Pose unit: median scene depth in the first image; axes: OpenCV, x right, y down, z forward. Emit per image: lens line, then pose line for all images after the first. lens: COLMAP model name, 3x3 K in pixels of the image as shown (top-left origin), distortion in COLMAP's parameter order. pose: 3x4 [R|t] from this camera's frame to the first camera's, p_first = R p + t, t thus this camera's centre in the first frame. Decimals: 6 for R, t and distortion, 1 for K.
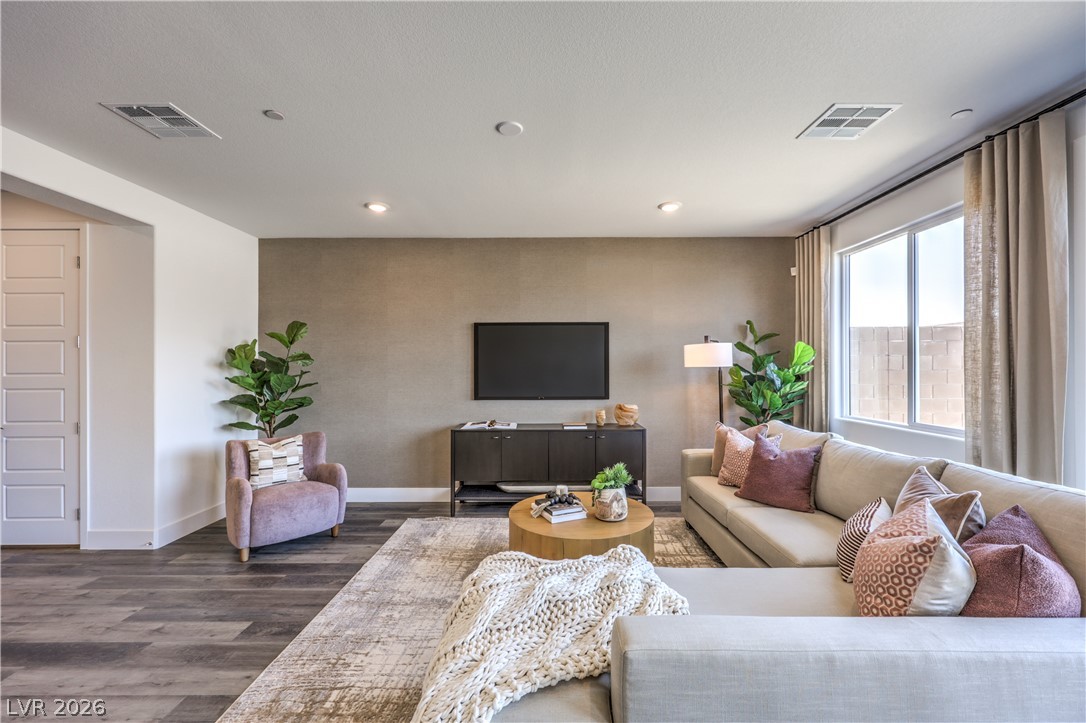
lens RADIAL K [[442.1, 0, 557.4], [0, 442.1, 367.7], [0, 0, 1]] dist [-0.003100, 0.000870]
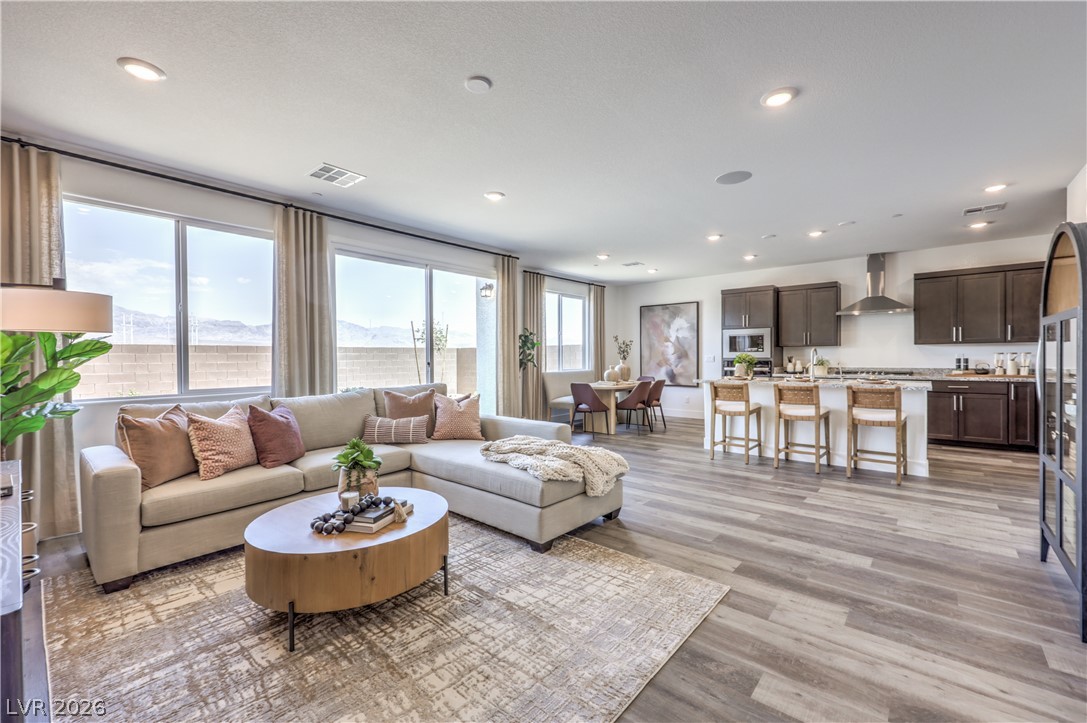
lens RADIAL K [[455.7, 0, 543.2], [0, 455.7, 357.6], [0, 0, 1]] dist [0.008274, 0.000210]
pose [[-0.745458, 0.005063, 0.666533, -0.556239], [0.010418, 0.999938, 0.004056, 0.037485], [-0.666471, 0.009968, -0.745464, 1.035656]]
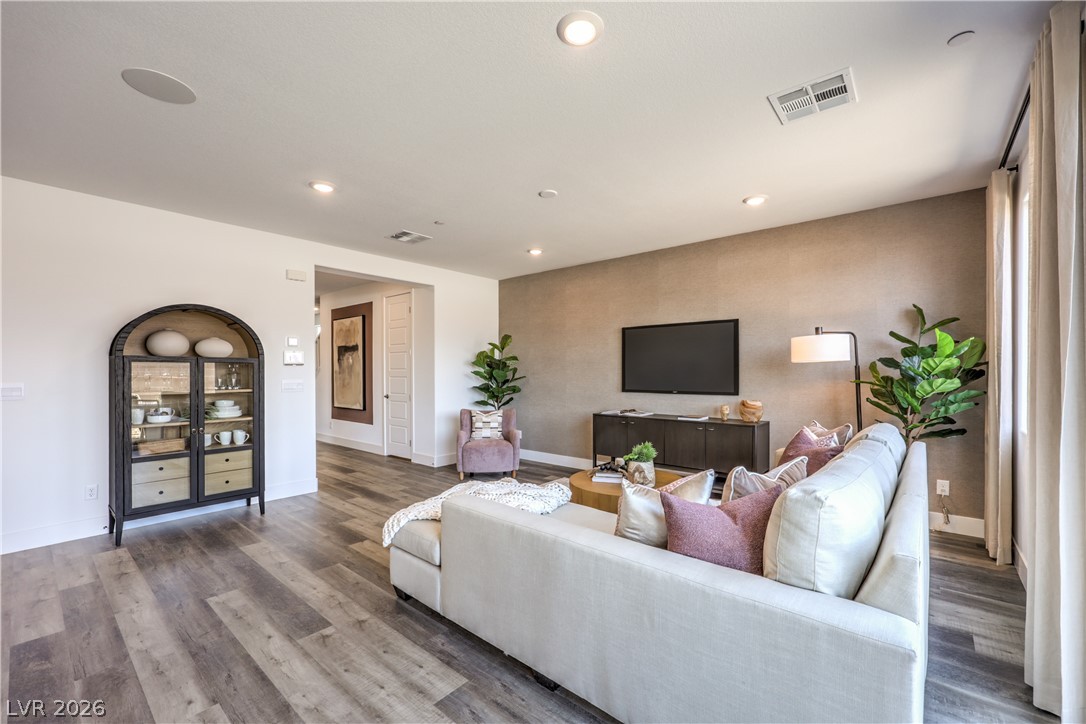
lens RADIAL K [[442.1, 0, 550.1], [0, 442.1, 376.6], [0, 0, 1]] dist [-0.003100, 0.000870]
pose [[0.764718, 0.009099, -0.644301, 0.502508], [-0.000173, 0.999903, 0.013916, 0.016894], [0.644365, -0.010531, 0.764645, -0.053240]]
